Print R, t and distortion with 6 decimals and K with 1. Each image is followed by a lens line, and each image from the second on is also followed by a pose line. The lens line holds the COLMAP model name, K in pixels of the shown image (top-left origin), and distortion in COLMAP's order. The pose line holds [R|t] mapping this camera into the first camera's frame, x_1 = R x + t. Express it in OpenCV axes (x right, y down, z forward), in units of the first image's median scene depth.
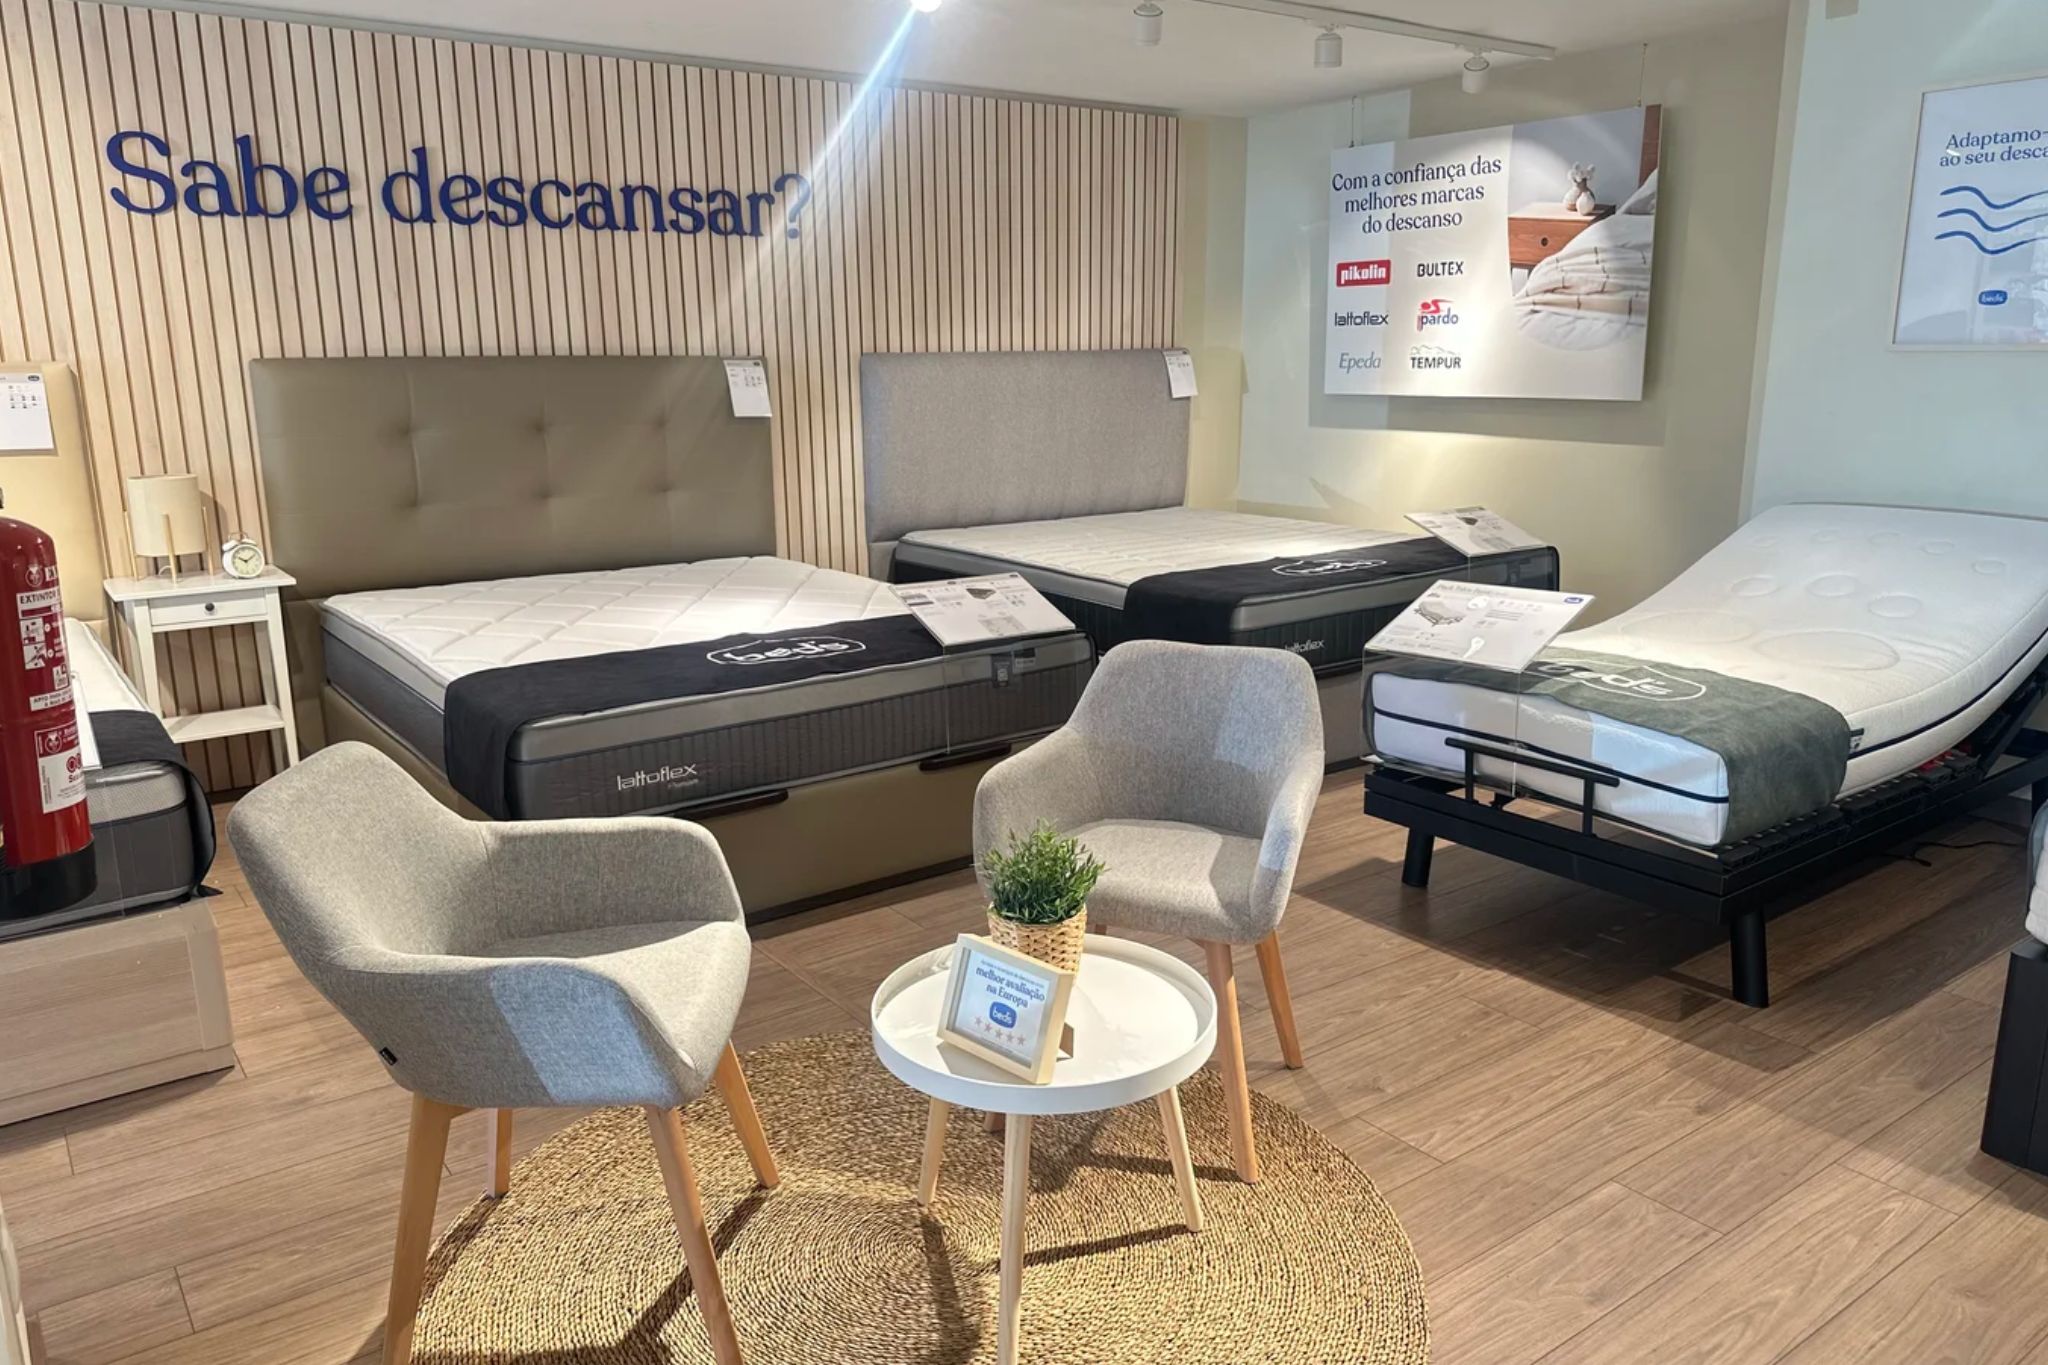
lens RADIAL K [[1485.3, 0, 1024.0], [0, 1485.3, 693.8], [0, 0, 1]] dist [-0.007319, 0.001680]
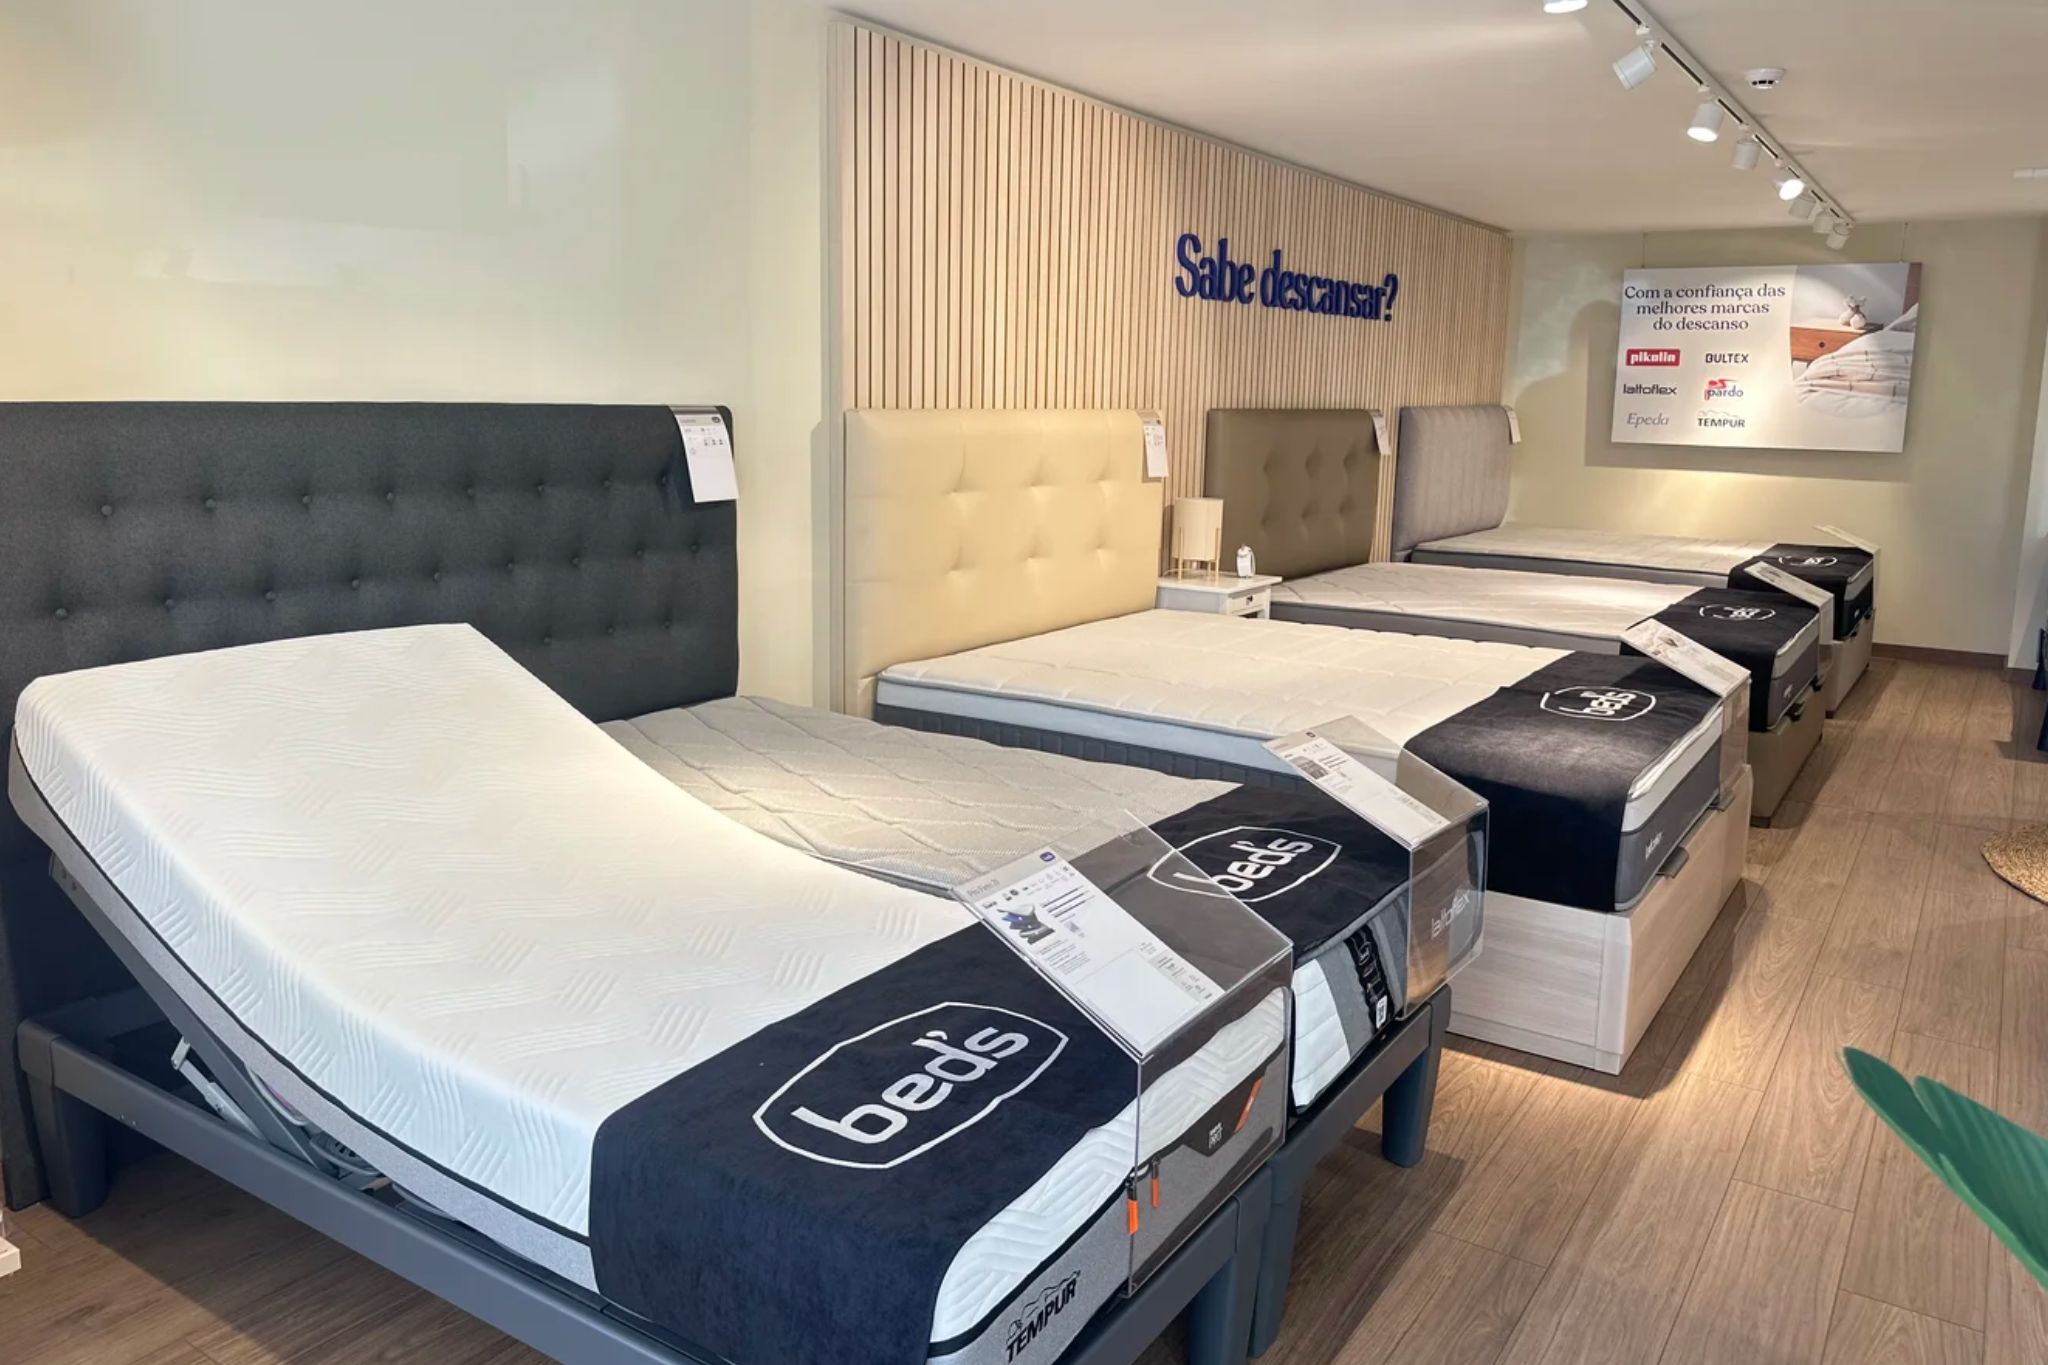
lens RADIAL K [[1485.3, 0, 1021.5], [0, 1485.3, 670.9], [0, 0, 1]] dist [-0.007319, 0.001680]
pose [[0.939718, -0.040319, 0.339564, -0.916636], [0.052680, 0.998239, -0.027258, 0.020690], [-0.337867, 0.043503, 0.940188, -0.113698]]
